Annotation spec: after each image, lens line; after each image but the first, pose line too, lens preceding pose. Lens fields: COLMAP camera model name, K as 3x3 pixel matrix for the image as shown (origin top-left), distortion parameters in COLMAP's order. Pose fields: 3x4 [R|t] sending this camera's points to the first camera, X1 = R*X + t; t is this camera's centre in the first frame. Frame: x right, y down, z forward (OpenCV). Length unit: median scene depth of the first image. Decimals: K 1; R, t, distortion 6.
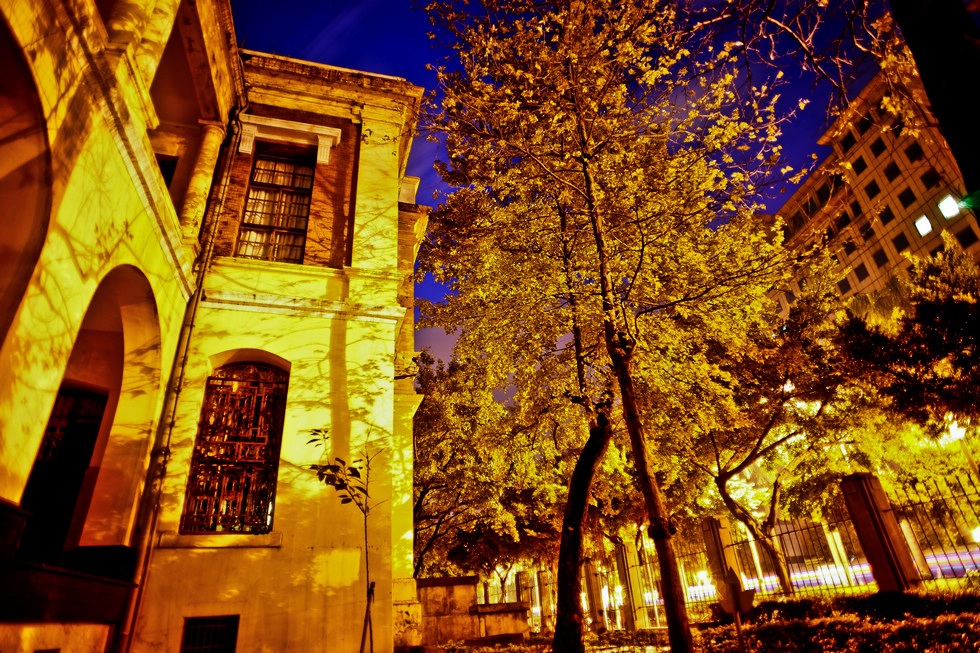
lens RADIAL K [[547.1, 0, 493.1], [0, 547.1, 322.2], [0, 0, 1]] dist [-0.059852, 0.018423]
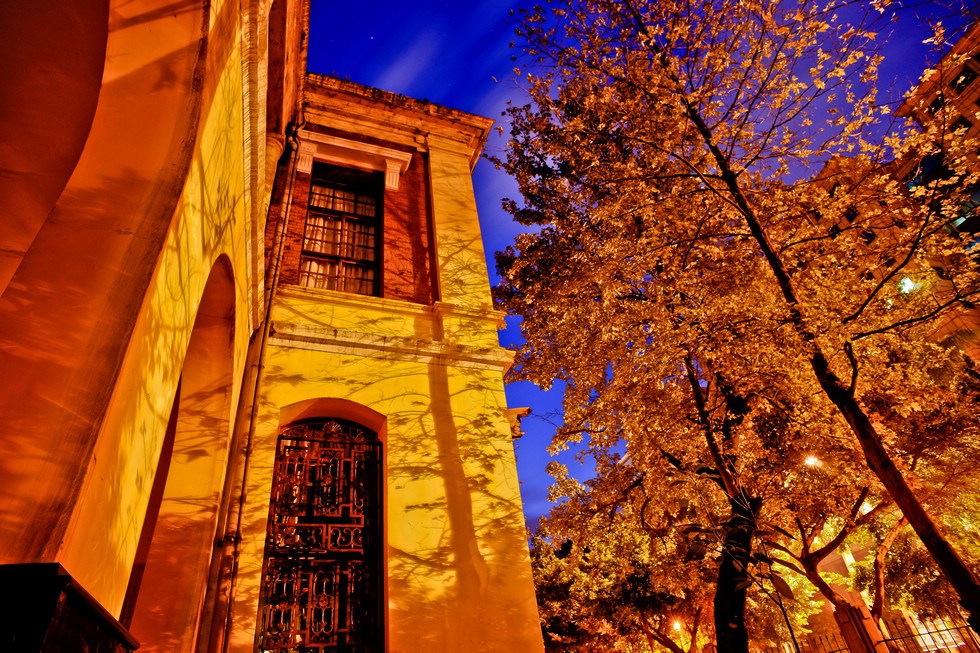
lens RADIAL K [[547.1, 0, 474.4], [0, 547.1, 329.1], [0, 0, 1]] dist [-0.059852, 0.018423]
pose [[0.996689, 0.005906, 0.081097, -0.299222], [0.006374, 0.988616, -0.150329, 0.065906], [-0.081062, 0.150348, 0.985304, 0.203423]]
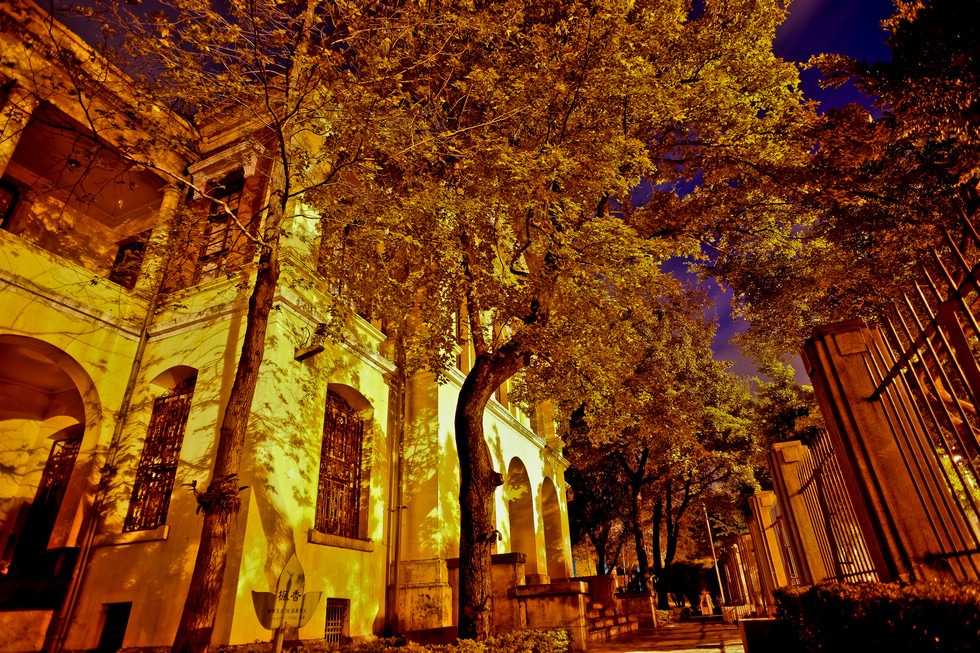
lens RADIAL K [[547.1, 0, 490.1], [0, 547.1, 318.9], [0, 0, 1]] dist [-0.059852, 0.018423]
pose [[0.773859, -0.280293, -0.567960, 0.688082], [0.305773, 0.950654, -0.052532, 0.203553], [0.554658, -0.133015, 0.821378, 0.436983]]
